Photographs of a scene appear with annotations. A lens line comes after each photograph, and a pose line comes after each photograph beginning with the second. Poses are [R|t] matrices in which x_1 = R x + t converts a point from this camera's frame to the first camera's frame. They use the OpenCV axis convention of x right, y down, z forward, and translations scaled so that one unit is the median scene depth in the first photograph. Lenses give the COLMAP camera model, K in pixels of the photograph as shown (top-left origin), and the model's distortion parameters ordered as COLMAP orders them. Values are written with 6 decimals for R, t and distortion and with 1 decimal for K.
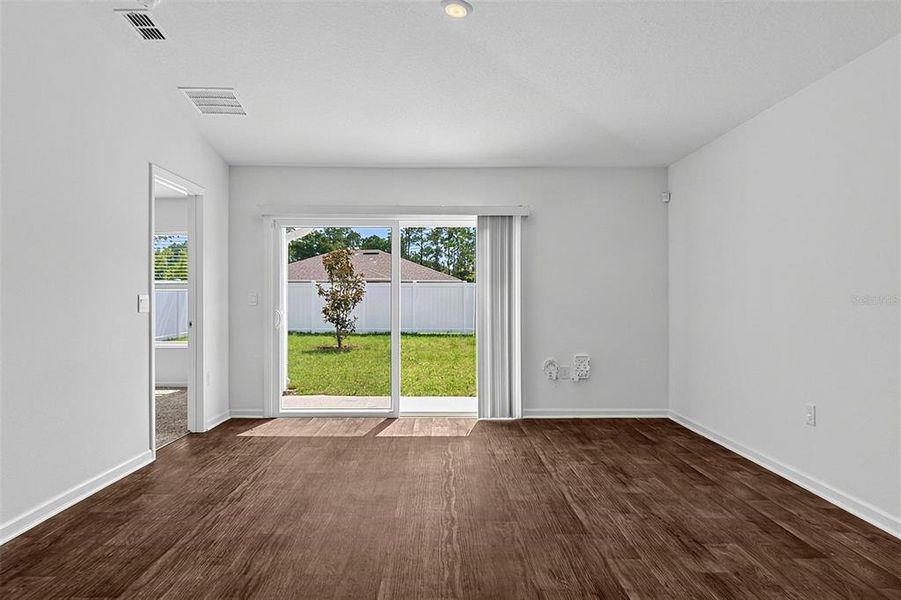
lens RADIAL K [[584.1, 0, 441.4], [0, 584.1, 302.2], [0, 0, 1]] dist [0.014887, -0.002308]
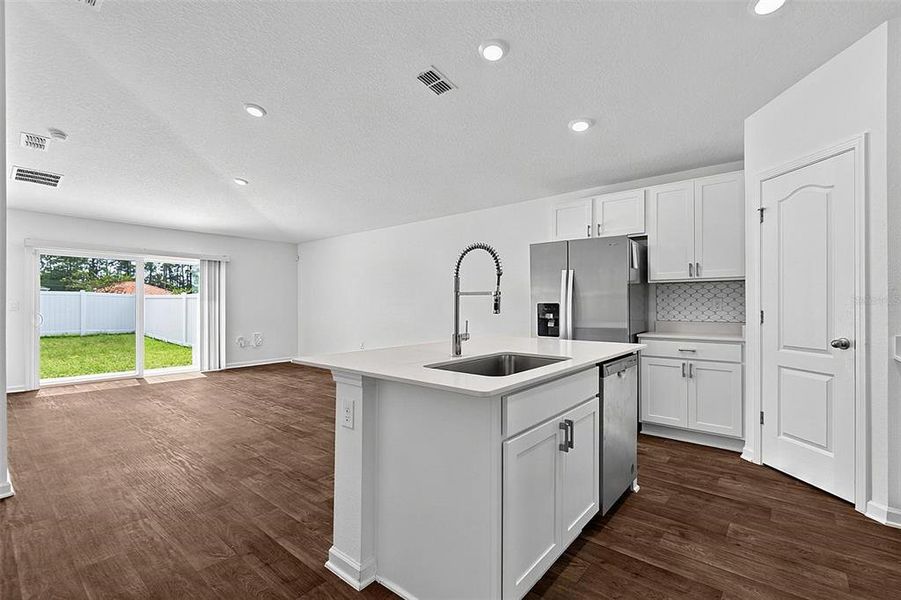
lens RADIAL K [[400.6, 0, 446.5], [0, 400.6, 305.2], [0, 0, 1]] dist [0.001889, -0.000370]
pose [[0.657666, 0.000521, 0.753310, -0.251314], [0.004013, 0.999983, -0.004195, 0.001233], [-0.753299, 0.005782, 0.657653, -0.263926]]
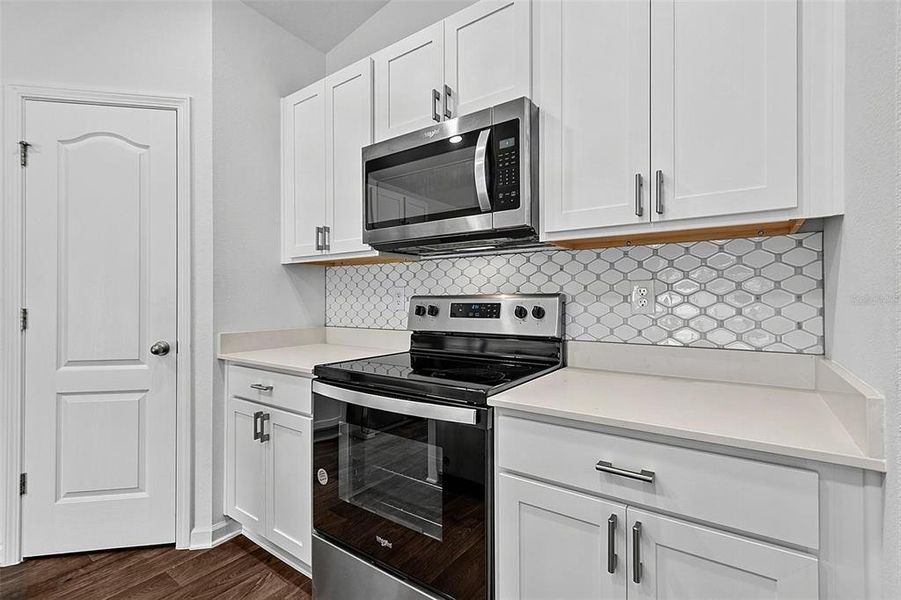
lens RADIAL K [[400.6, 0, 450.5], [0, 400.6, 295.0], [0, 0, 1]] dist [0.001889, -0.000370]
pose [[-0.808433, 0.004749, 0.588570, -0.152994], [0.003612, 0.999989, -0.003107, 0.000066], [-0.588578, -0.000386, -0.808441, -0.218003]]
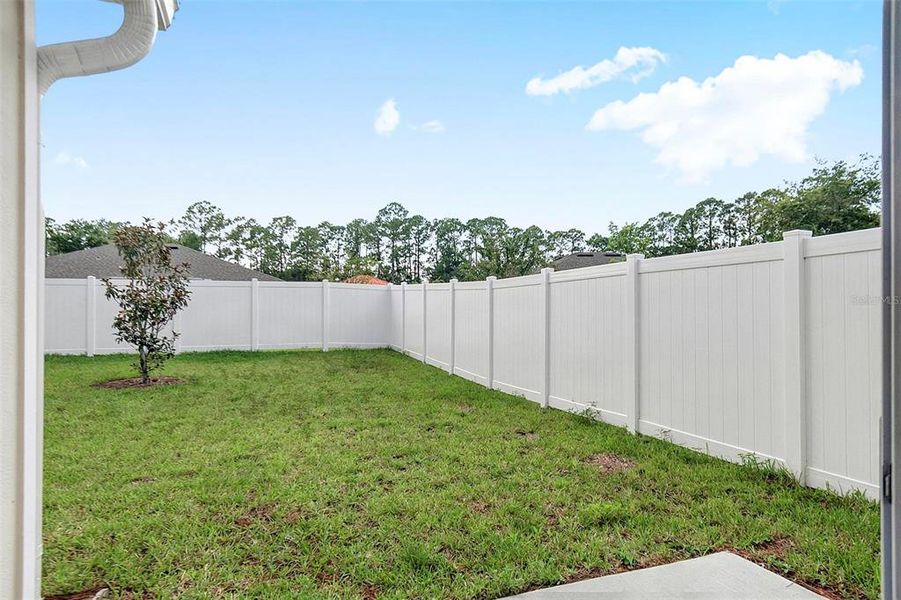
lens RADIAL K [[584.1, 0, 466.5], [0, 584.1, 299.2], [0, 0, 1]] dist [0.014887, -0.002308]
pose [[0.933747, 0.002279, 0.357925, -0.173973], [0.002369, 0.999918, -0.012547, -0.003293], [-0.357925, 0.012563, 0.933666, 0.663796]]
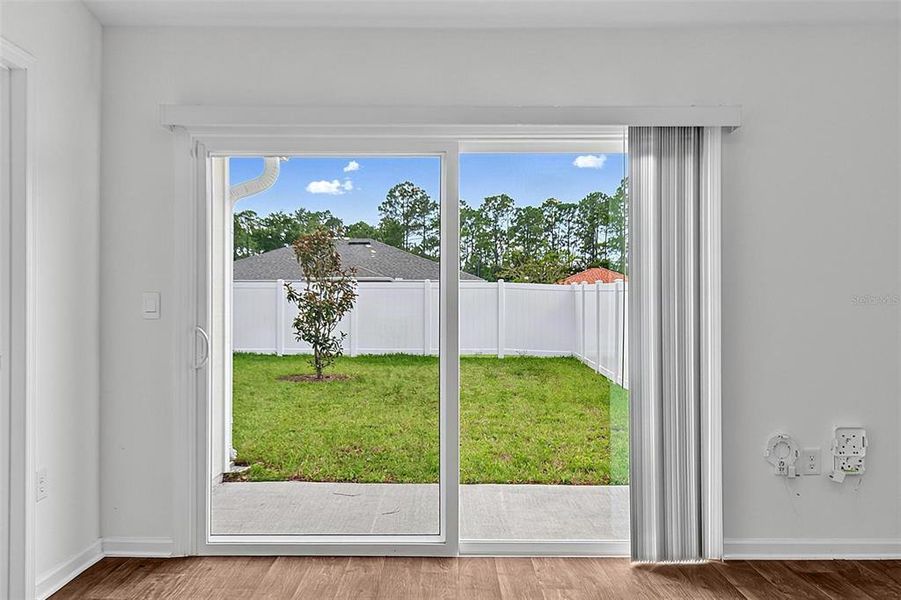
lens RADIAL K [[775.1, 0, 449.0], [0, 775.1, 300.8], [0, 0, 1]] dist [-0.000320, 0.003895]
pose [[0.999999, -0.000274, -0.001674, -0.055034], [0.000254, 0.999928, -0.011962, -0.001184], [0.001677, 0.011962, 0.999927, 0.258706]]
